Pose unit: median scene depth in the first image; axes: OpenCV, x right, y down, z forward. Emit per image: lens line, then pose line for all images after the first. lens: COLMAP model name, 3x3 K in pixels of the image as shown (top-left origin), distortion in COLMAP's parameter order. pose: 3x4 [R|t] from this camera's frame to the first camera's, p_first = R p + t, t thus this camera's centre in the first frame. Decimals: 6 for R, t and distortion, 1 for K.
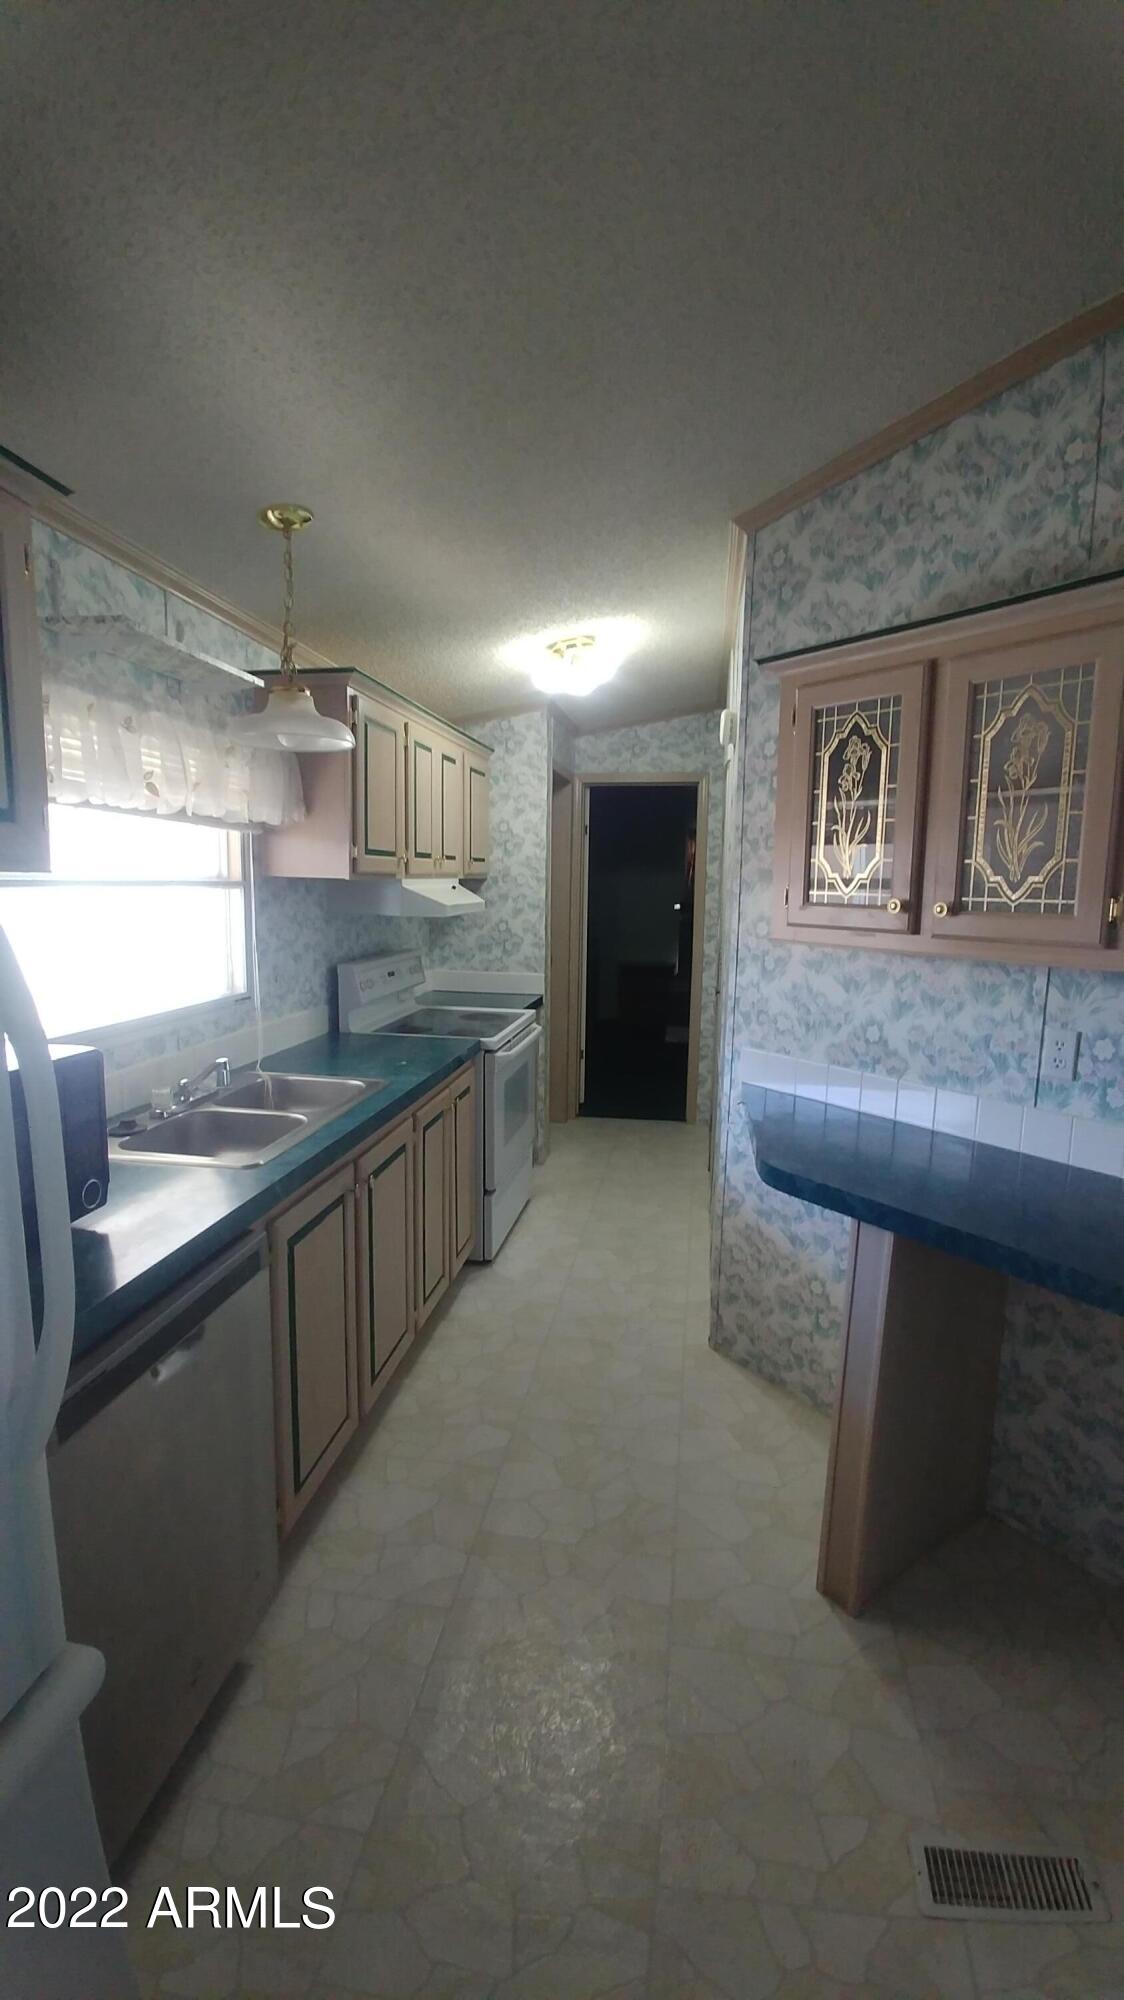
lens RADIAL K [[874.5, 0, 562.8], [0, 874.5, 1004.4], [0, 0, 1]] dist [-0.000247, -0.000006]
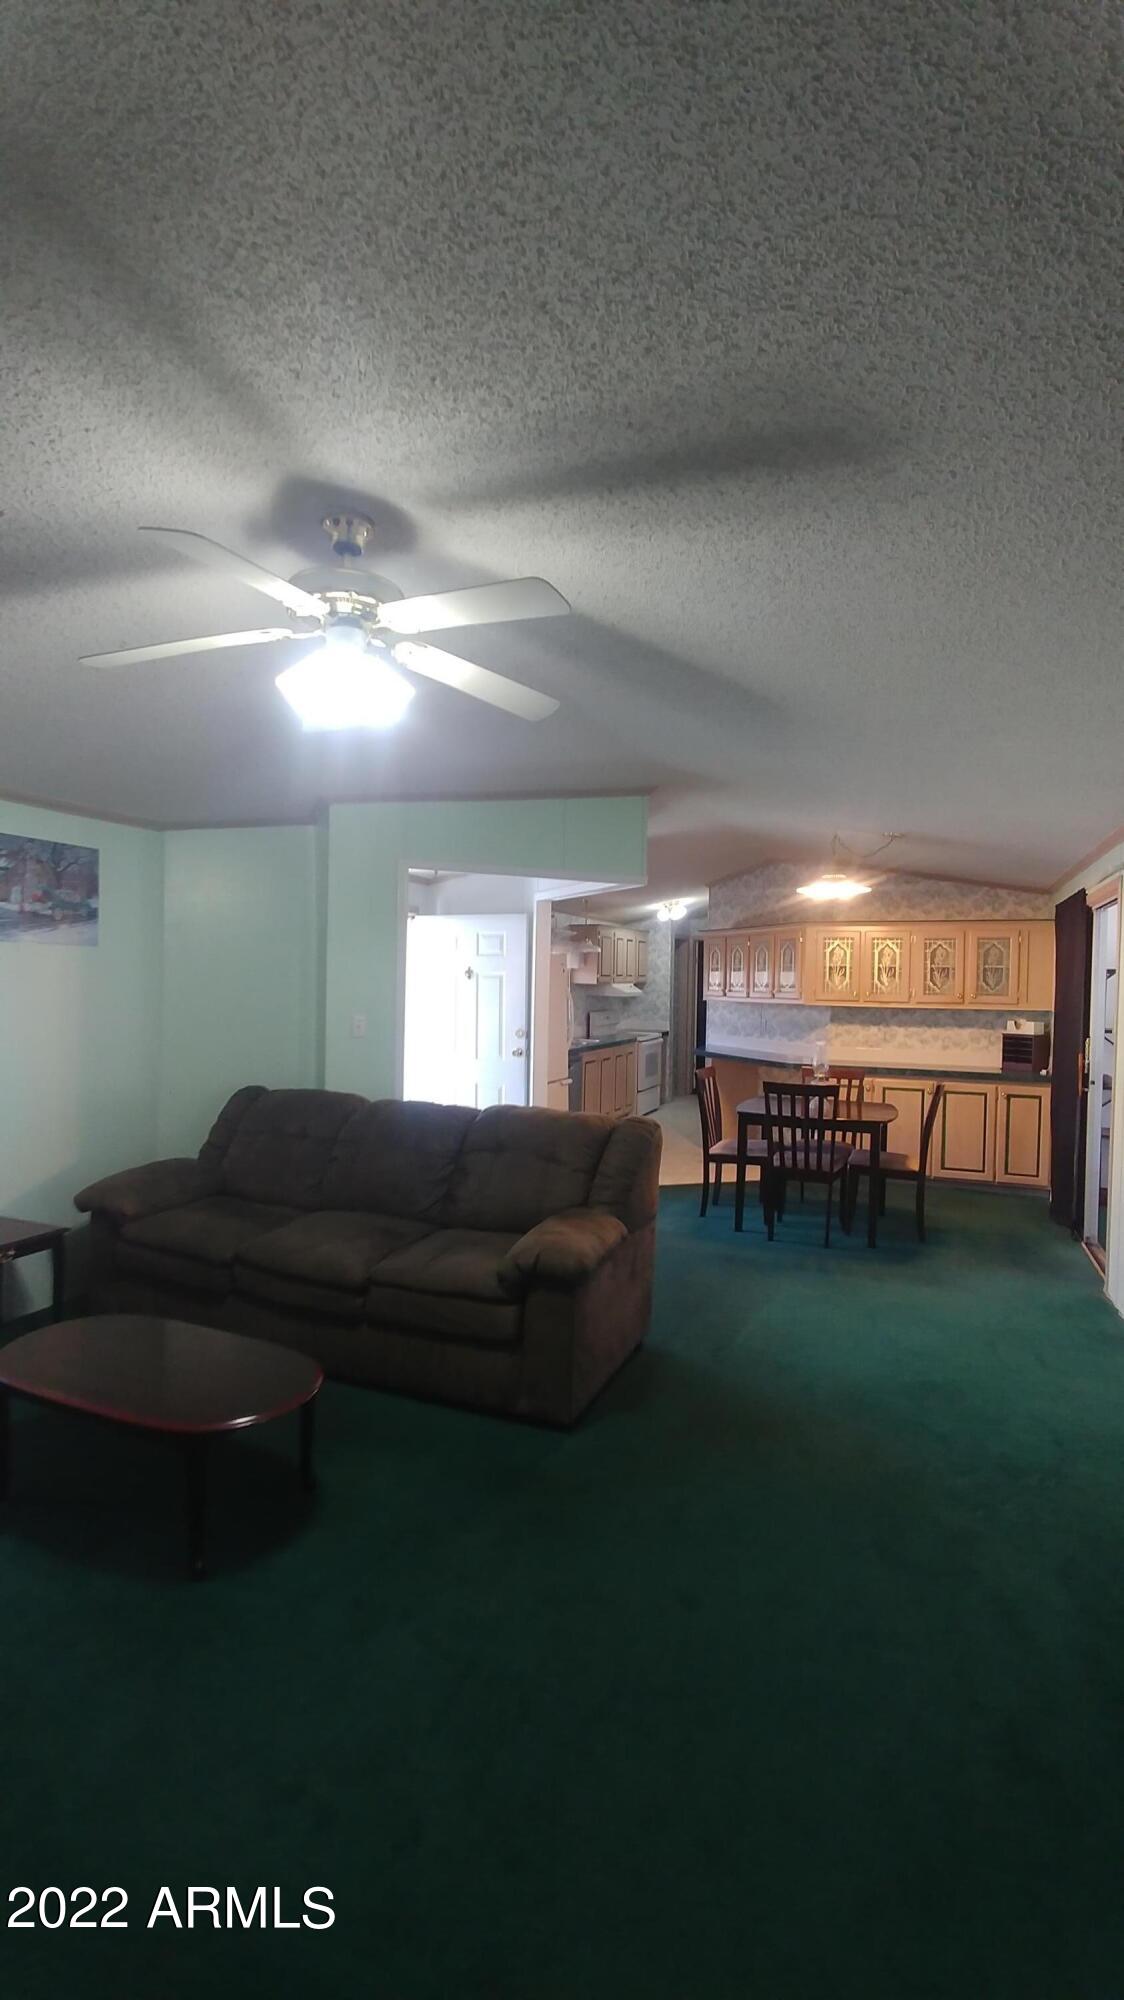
lens RADIAL K [[874.5, 0, 563.5], [0, 874.5, 1001.0], [0, 0, 1]] dist [-0.000247, -0.000006]
pose [[0.971967, 0.001664, -0.235112, 0.322152], [-0.029358, 0.993008, -0.114339, 0.235435], [0.233278, 0.118036, 0.965220, -1.726168]]
